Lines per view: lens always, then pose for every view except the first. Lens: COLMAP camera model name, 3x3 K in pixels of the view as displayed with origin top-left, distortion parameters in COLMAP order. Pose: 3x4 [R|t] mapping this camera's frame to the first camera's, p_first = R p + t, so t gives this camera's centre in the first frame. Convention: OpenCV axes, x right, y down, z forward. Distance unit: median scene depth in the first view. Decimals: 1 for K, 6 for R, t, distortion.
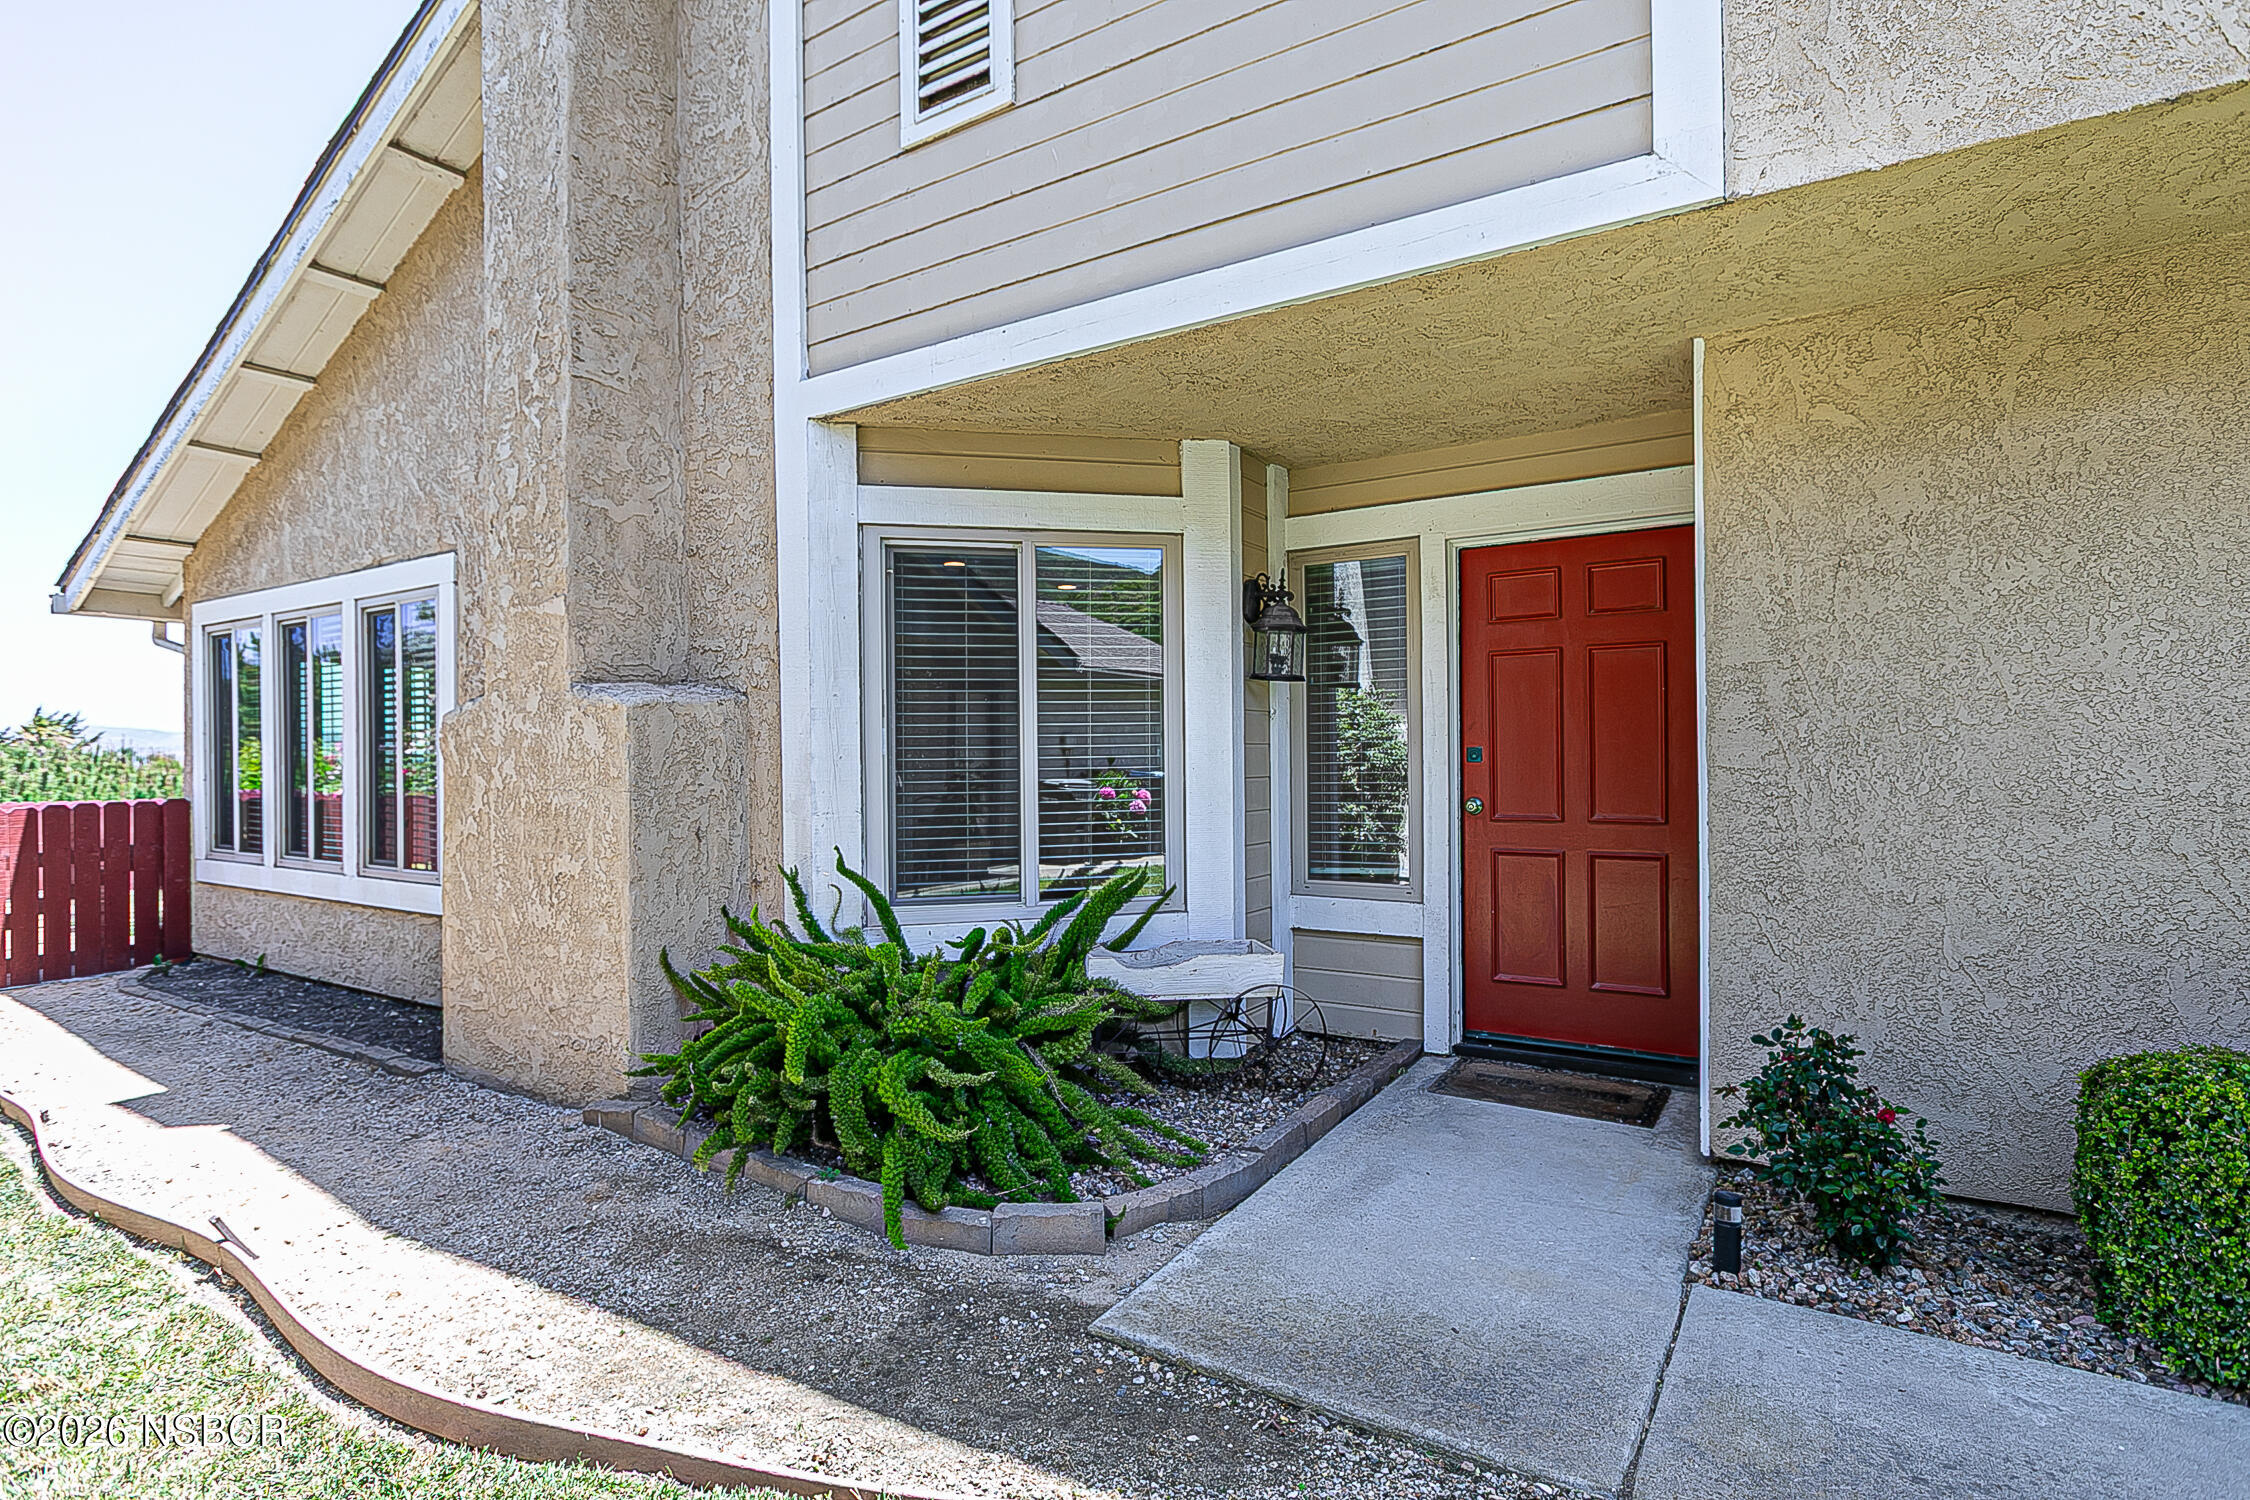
lens RADIAL K [[1124.8, 0, 1123.6], [0, 1124.8, 759.0], [0, 0, 1]] dist [-0.001459, -0.000246]
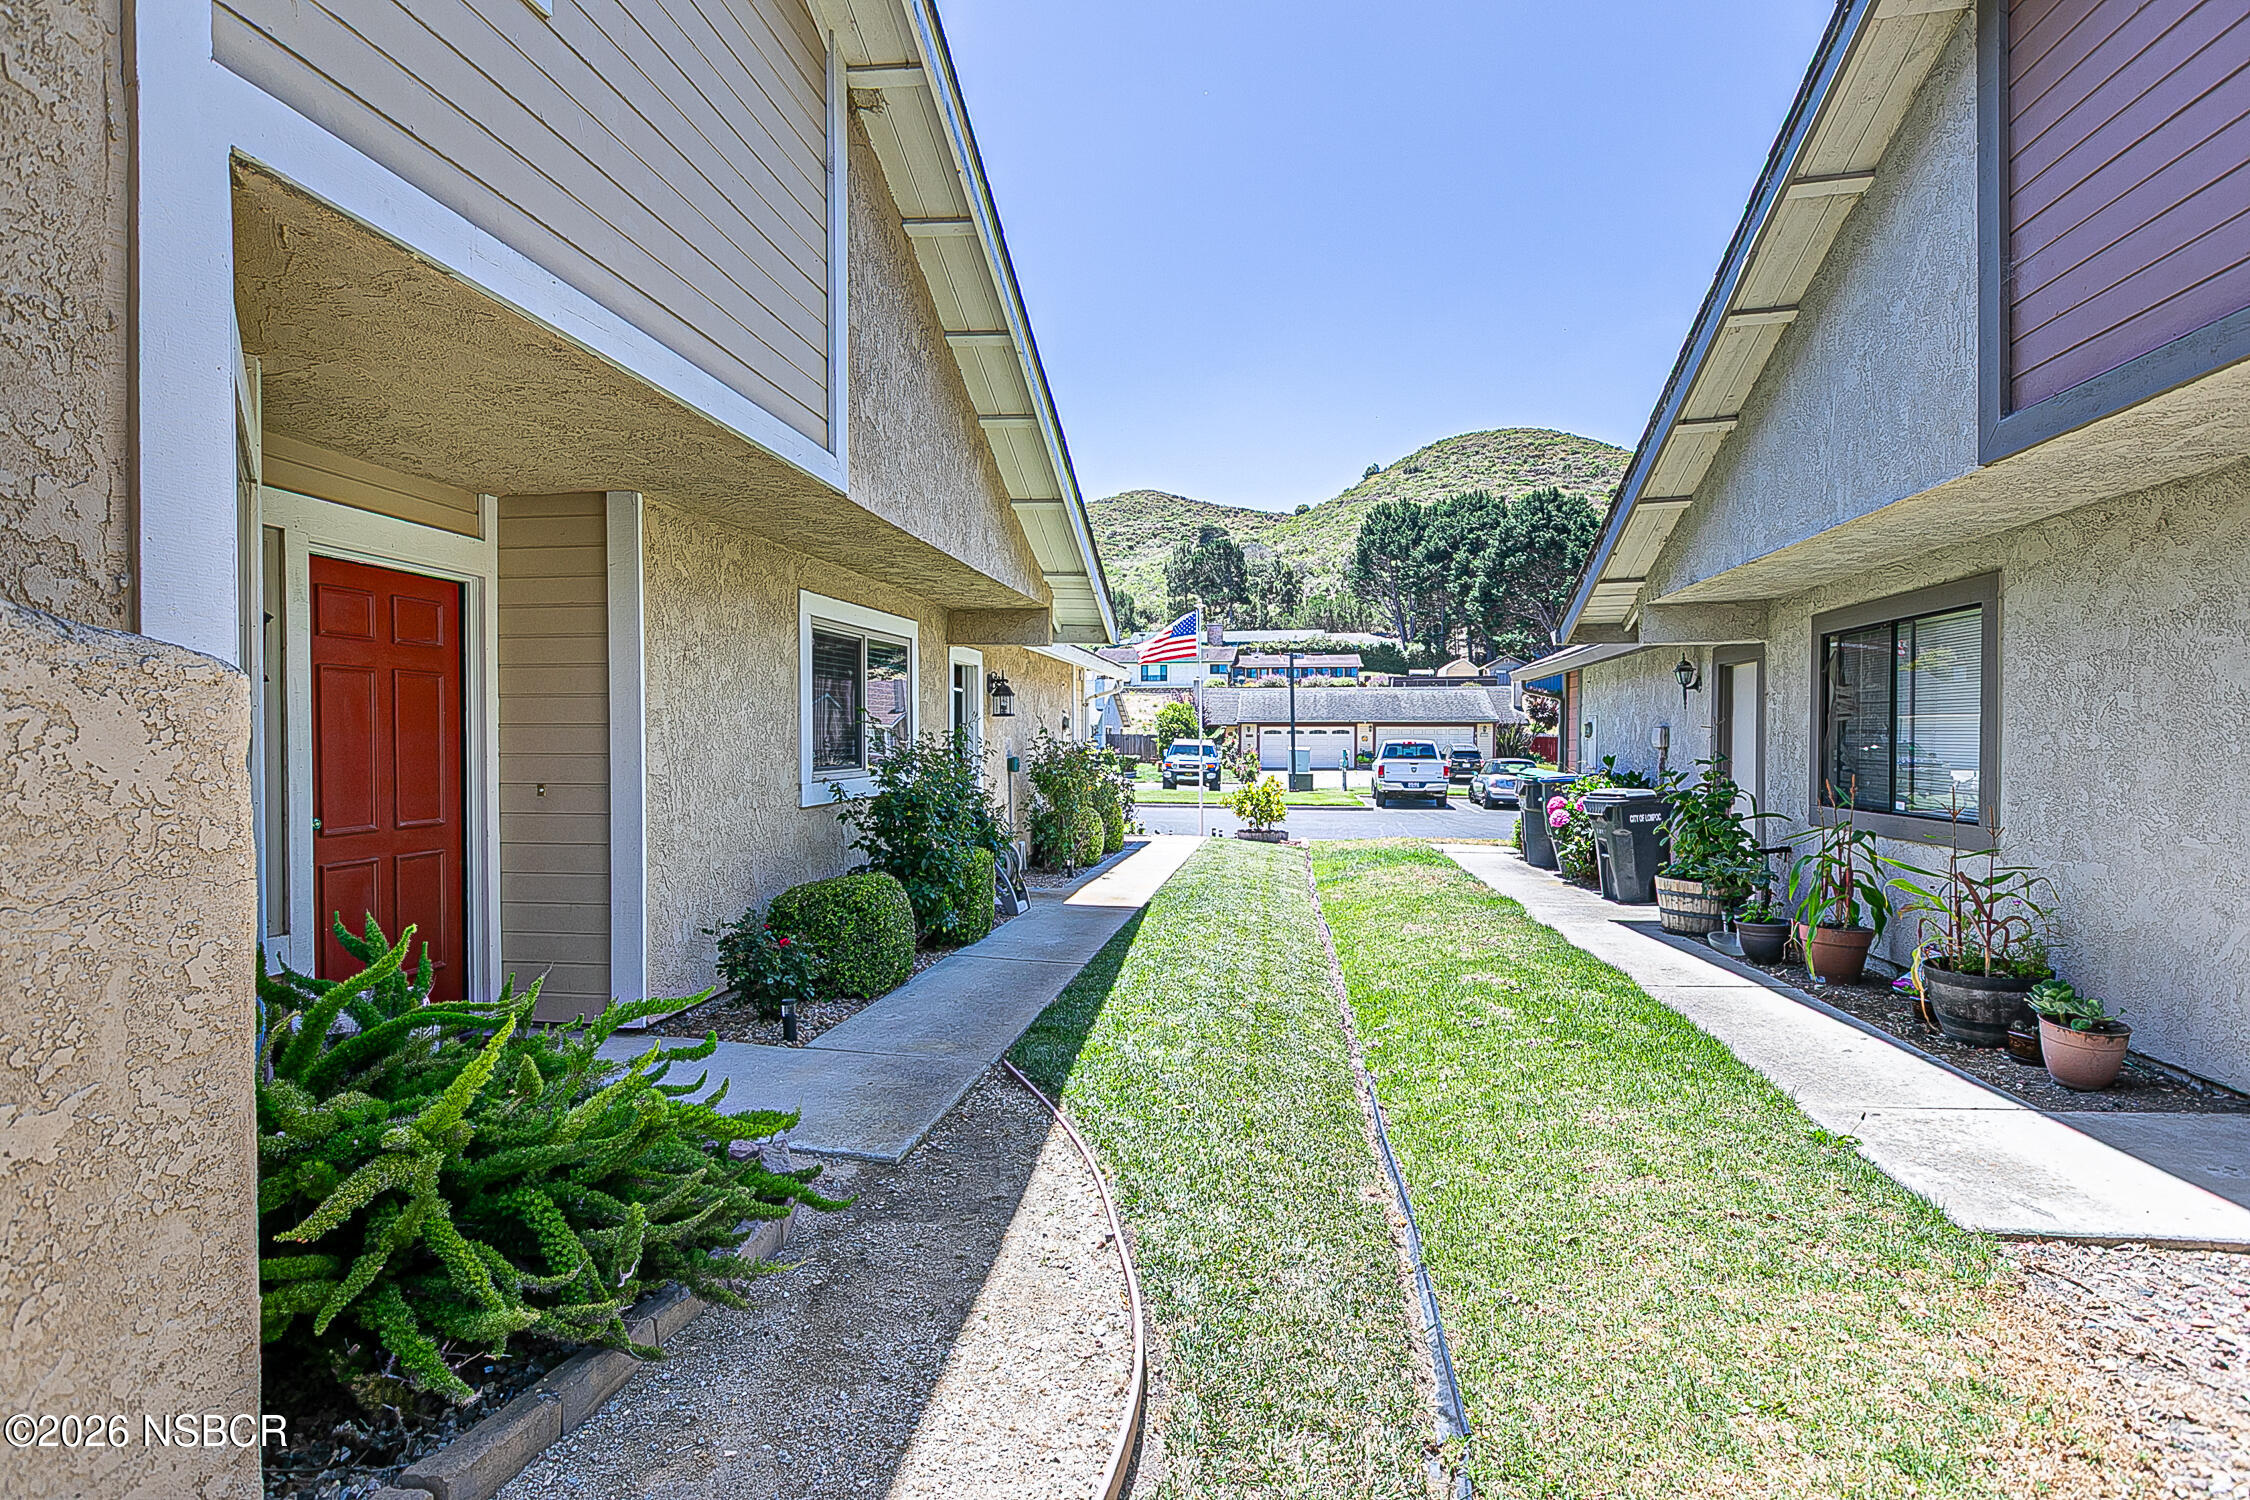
lens RADIAL K [[1124.8, 0, 1123.6], [0, 1124.8, 759.0], [0, 0, 1]] dist [-0.001459, -0.000246]
pose [[-0.413269, -0.008066, 0.910573, -1.394286], [0.002135, 0.999949, 0.009827, -0.033066], [-0.910606, 0.006005, -0.413231, 1.248753]]
